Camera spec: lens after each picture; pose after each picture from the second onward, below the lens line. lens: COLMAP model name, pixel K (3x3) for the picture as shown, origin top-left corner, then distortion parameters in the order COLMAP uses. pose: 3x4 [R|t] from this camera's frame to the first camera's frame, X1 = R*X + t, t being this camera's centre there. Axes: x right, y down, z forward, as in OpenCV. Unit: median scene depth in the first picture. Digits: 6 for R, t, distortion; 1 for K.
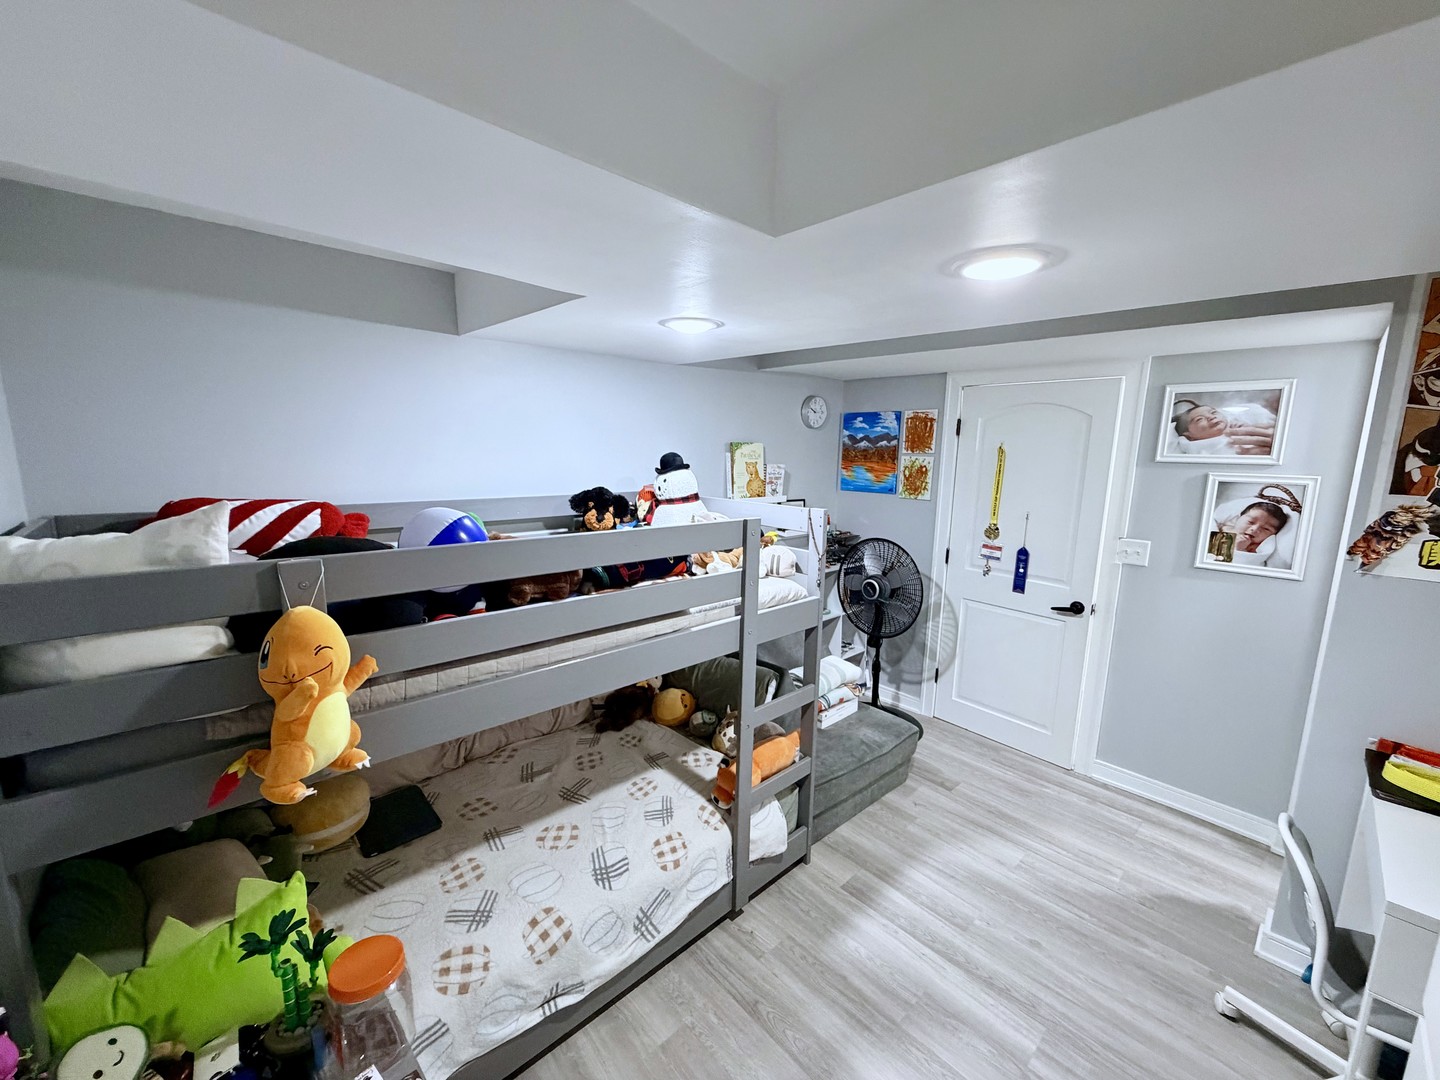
lens RADIAL K [[570.3, 0, 719.3], [0, 570.3, 539.8], [0, 0, 1]] dist [0.000443, 0.000050]
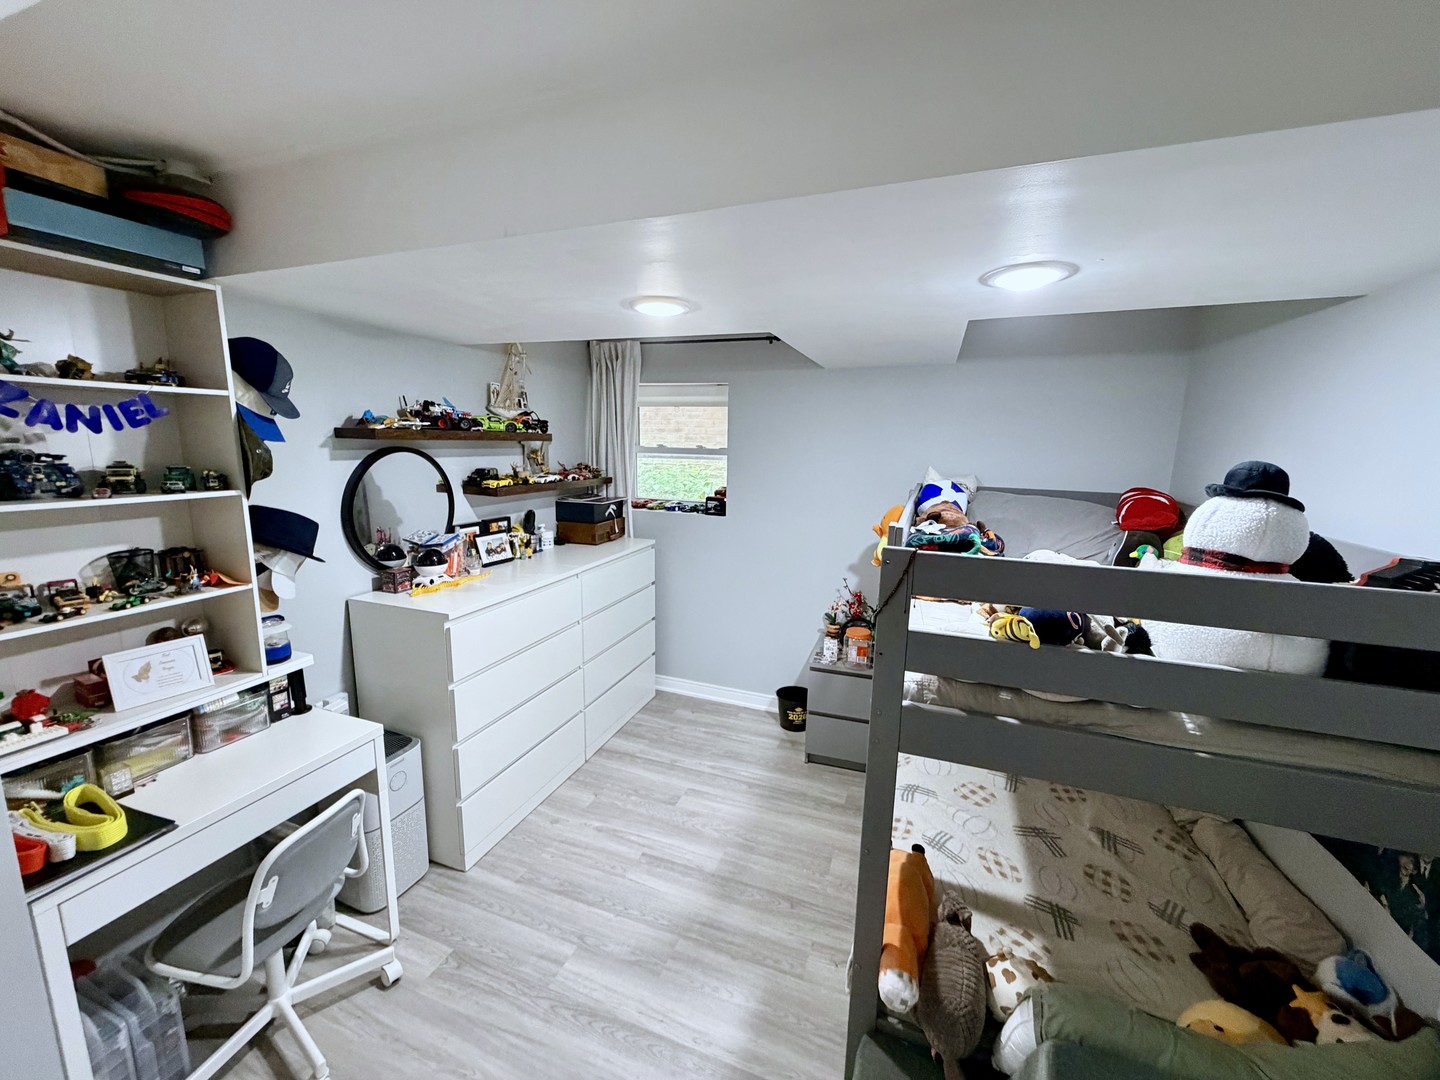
lens RADIAL K [[570.3, 0, 717.3], [0, 570.3, 539.6], [0, 0, 1]] dist [0.000443, 0.000050]
pose [[-0.894992, 0.038338, -0.444432, 0.579697], [-0.107429, 0.948453, 0.298155, -0.208776], [0.432953, 0.314591, -0.844739, 1.394038]]
